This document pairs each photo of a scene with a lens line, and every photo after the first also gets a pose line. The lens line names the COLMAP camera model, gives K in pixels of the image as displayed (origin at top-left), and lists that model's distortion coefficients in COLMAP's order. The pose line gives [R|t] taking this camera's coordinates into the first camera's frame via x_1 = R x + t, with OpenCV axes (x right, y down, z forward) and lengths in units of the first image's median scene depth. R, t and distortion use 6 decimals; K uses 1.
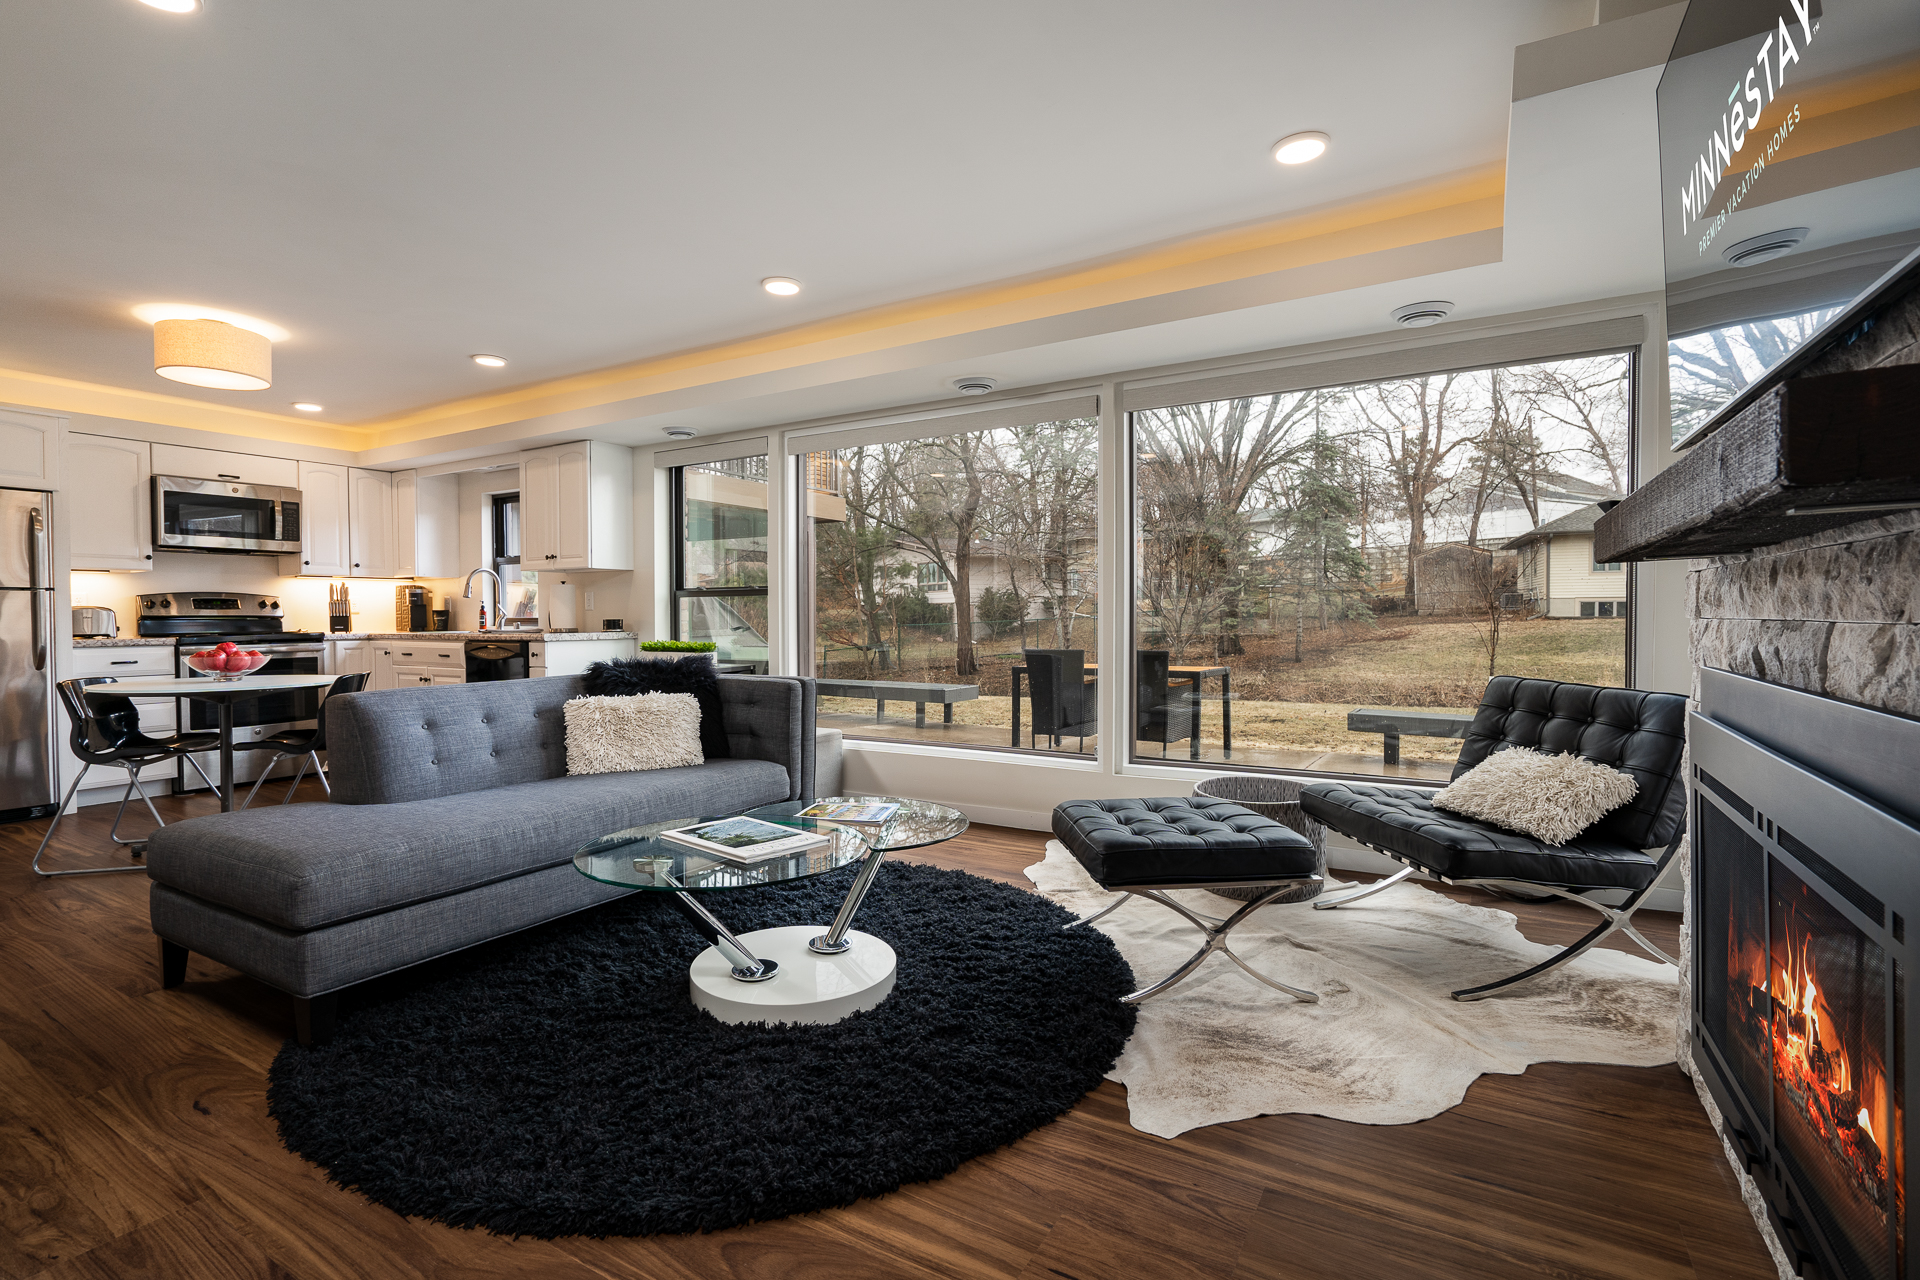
lens RADIAL K [[888.7, 0, 961.6], [0, 888.7, 633.3], [0, 0, 1]] dist [0.001109, 0.000340]
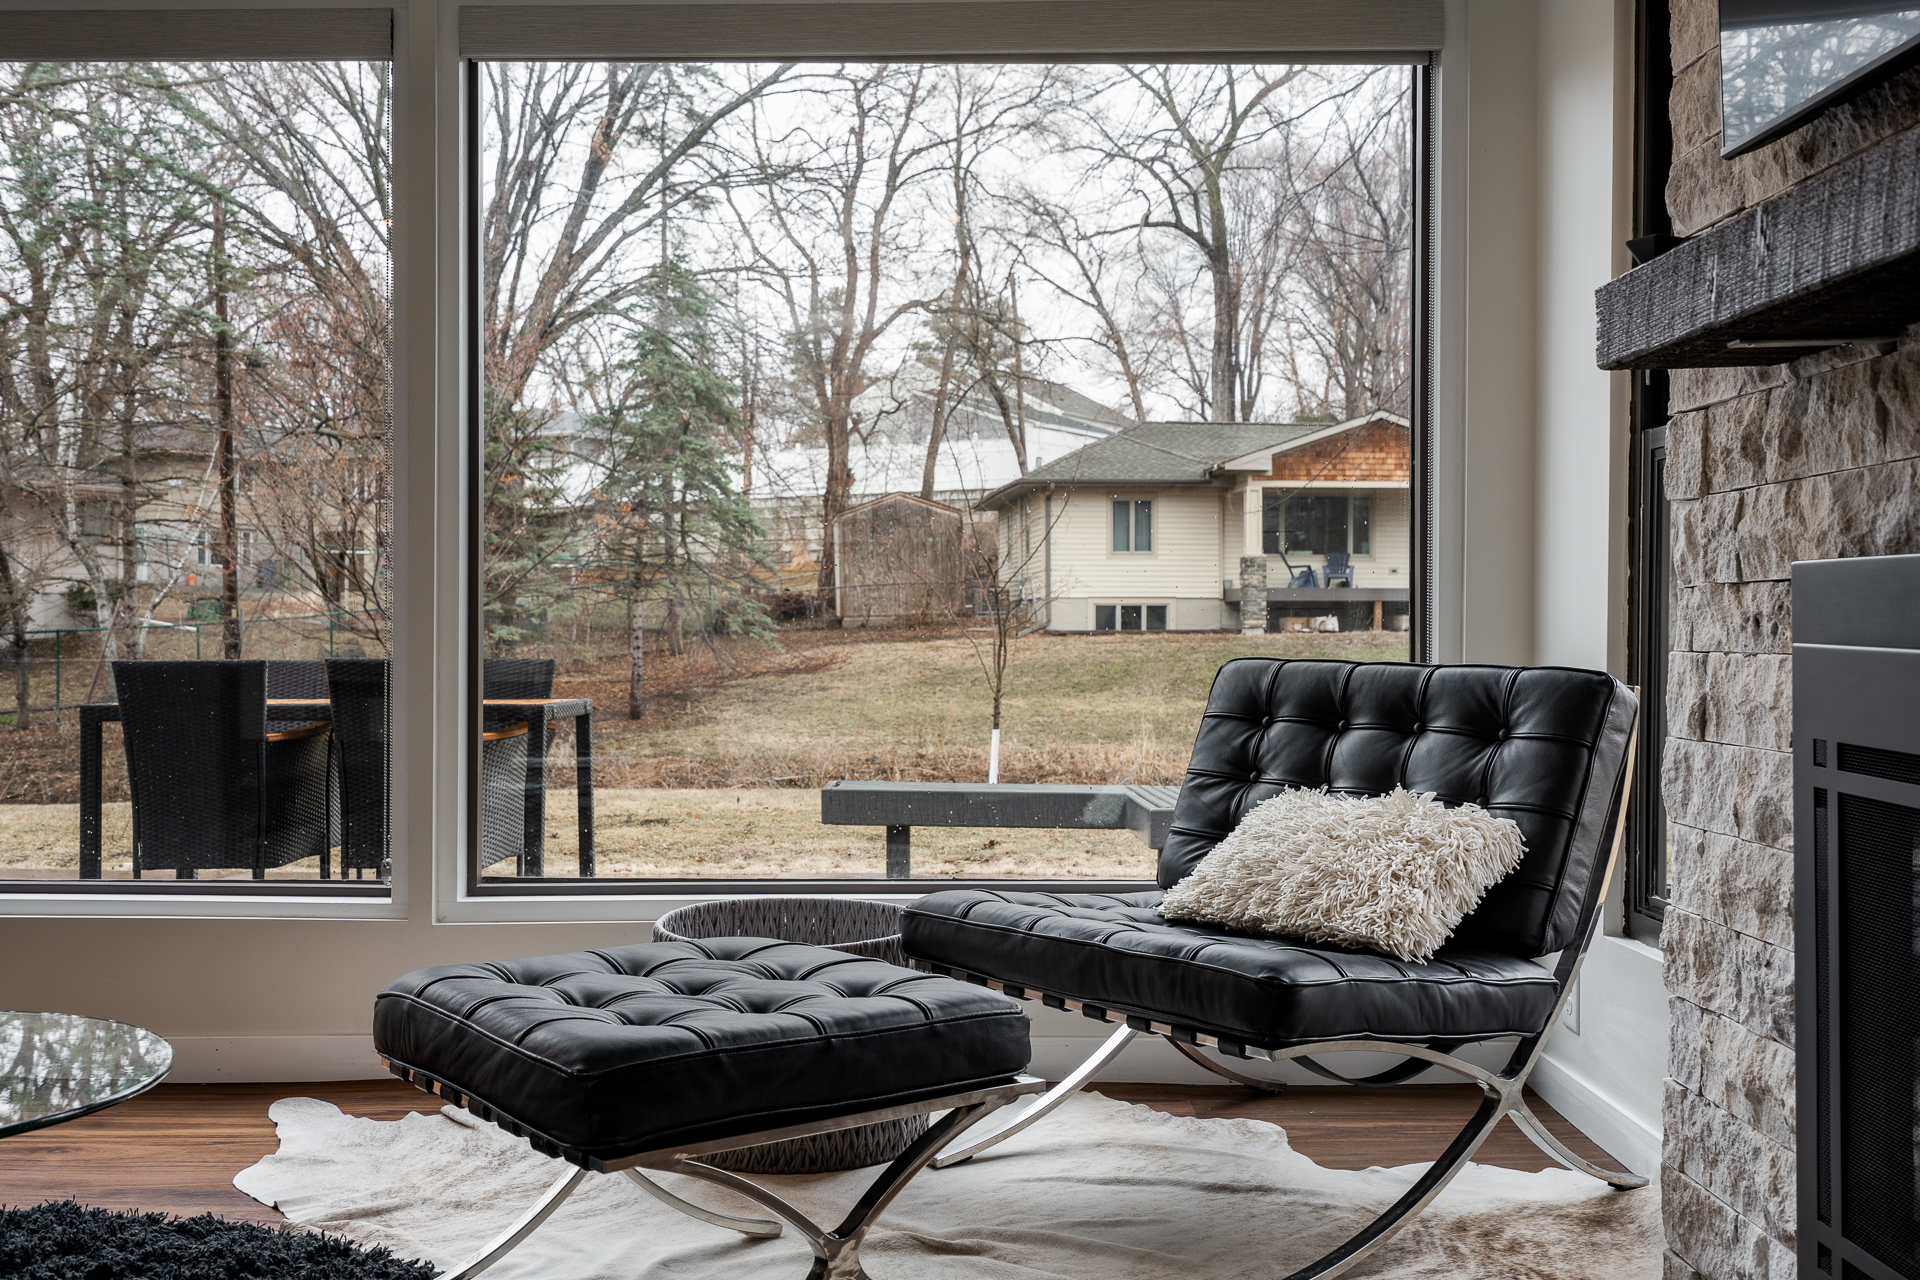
lens RADIAL K [[1900.5, 0, 942.8], [0, 1900.5, 635.3], [0, 0, 1]] dist [0.007679, 0.000000]
pose [[0.867882, -0.000635, 0.496770, -0.068031], [0.007210, 0.999910, -0.011319, 0.038663], [-0.496718, 0.013405, 0.867809, 0.118350]]
